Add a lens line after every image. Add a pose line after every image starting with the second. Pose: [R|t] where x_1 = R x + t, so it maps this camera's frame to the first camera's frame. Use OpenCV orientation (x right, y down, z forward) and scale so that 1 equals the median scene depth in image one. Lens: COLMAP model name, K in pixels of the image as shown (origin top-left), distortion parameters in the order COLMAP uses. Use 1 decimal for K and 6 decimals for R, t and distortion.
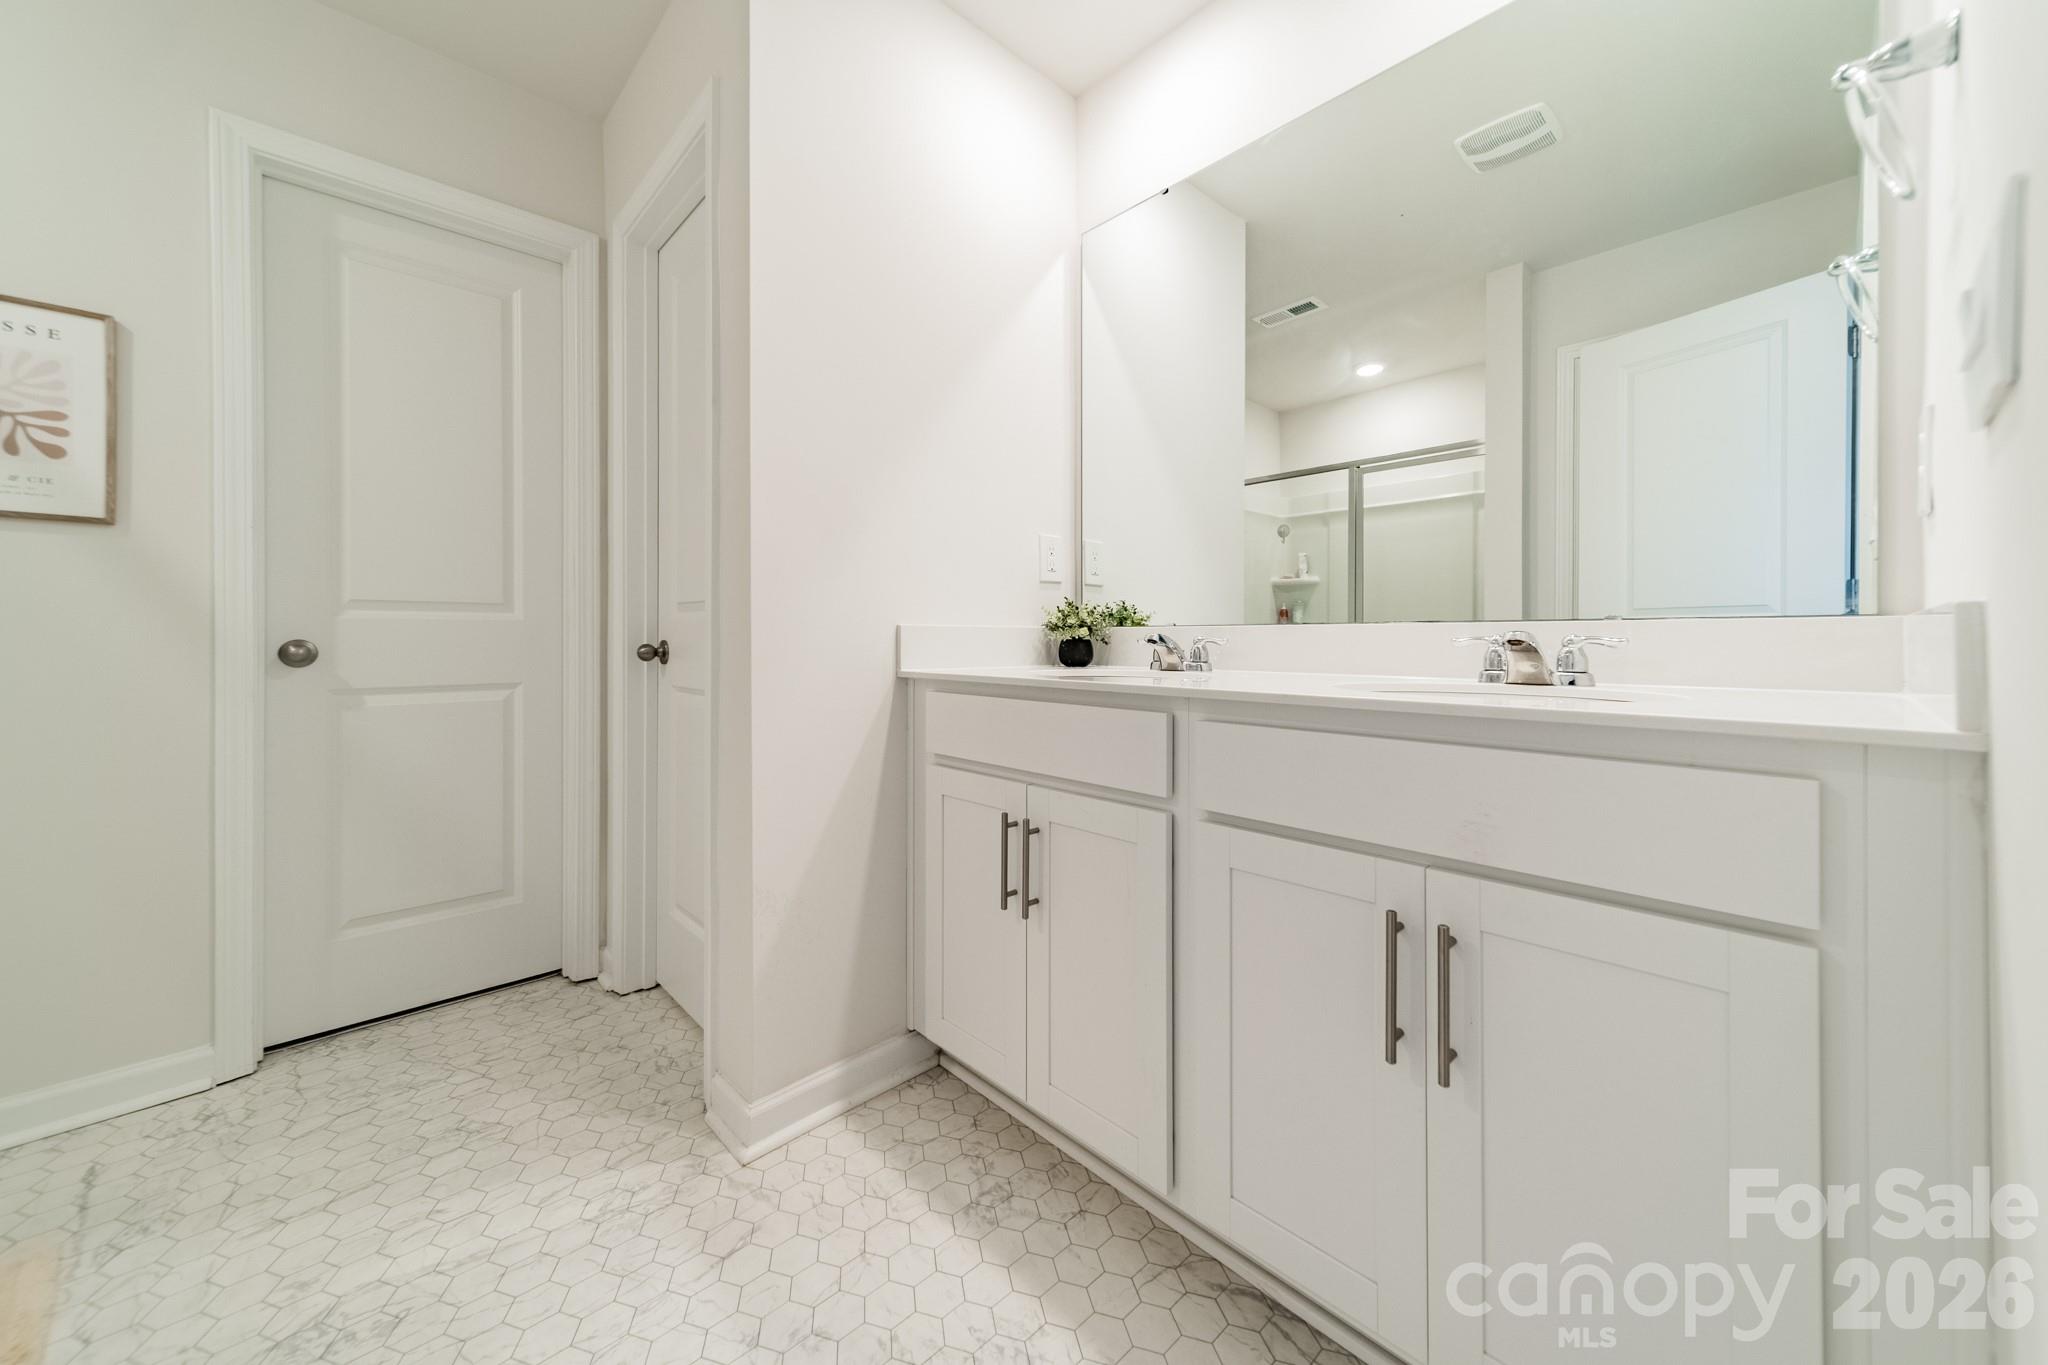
lens RADIAL K [[722.7, 0, 1039.0], [0, 722.7, 634.3], [0, 0, 1]] dist [0.001196, 0.000216]
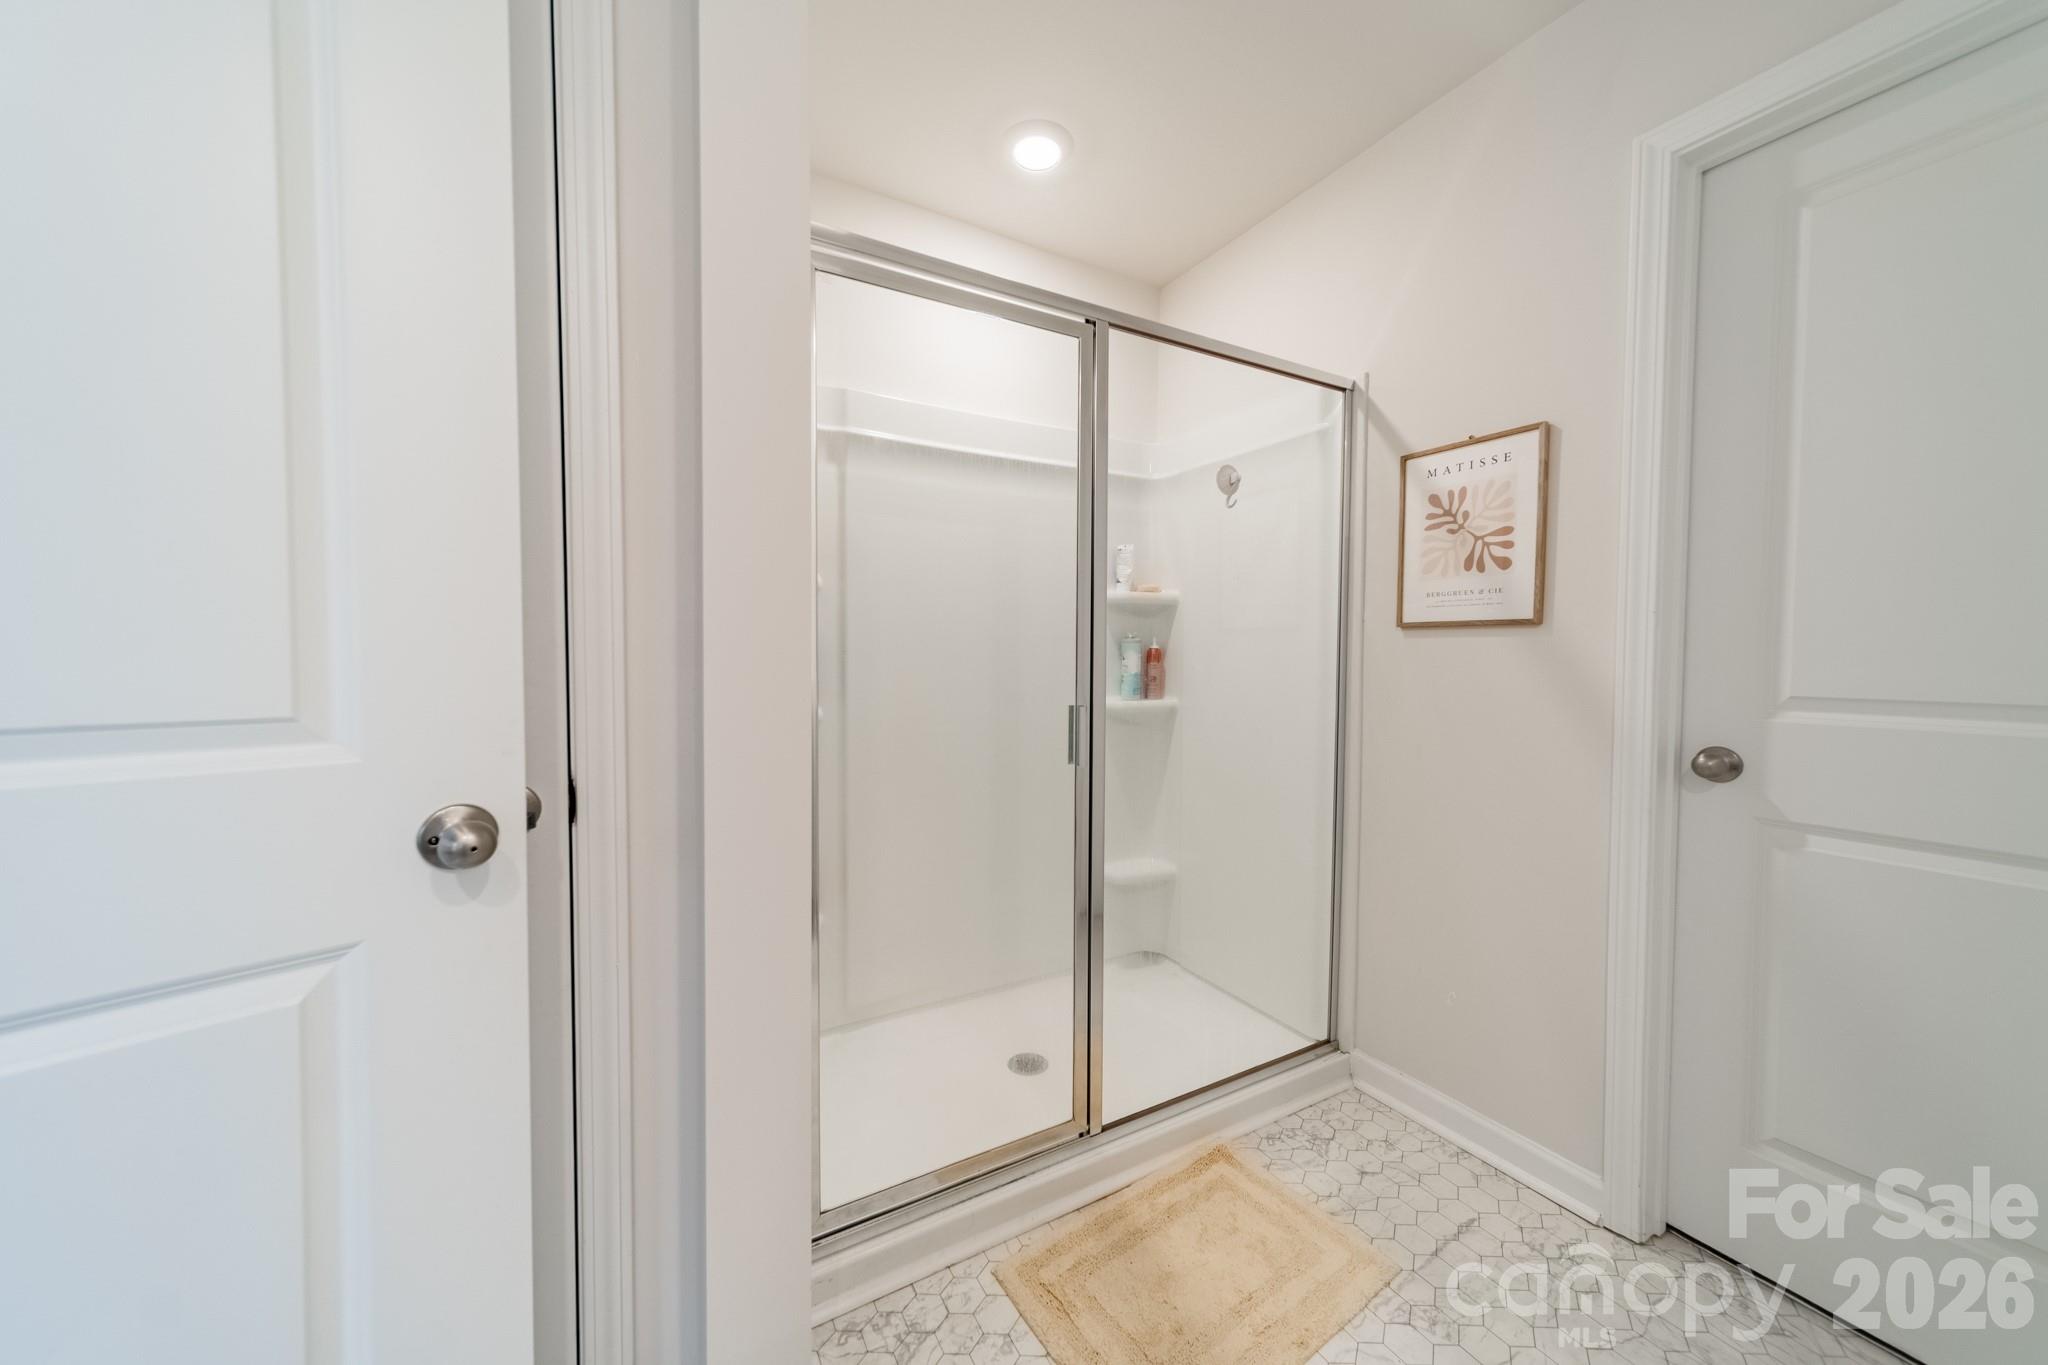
lens RADIAL K [[722.7, 0, 1023.2], [0, 722.7, 677.4], [0, 0, 1]] dist [0.001196, 0.000216]
pose [[-0.254307, 0.031352, -0.966615, -0.089199], [-0.000711, 0.999468, 0.032604, -0.109791], [0.967123, 0.008978, -0.254150, 0.555309]]
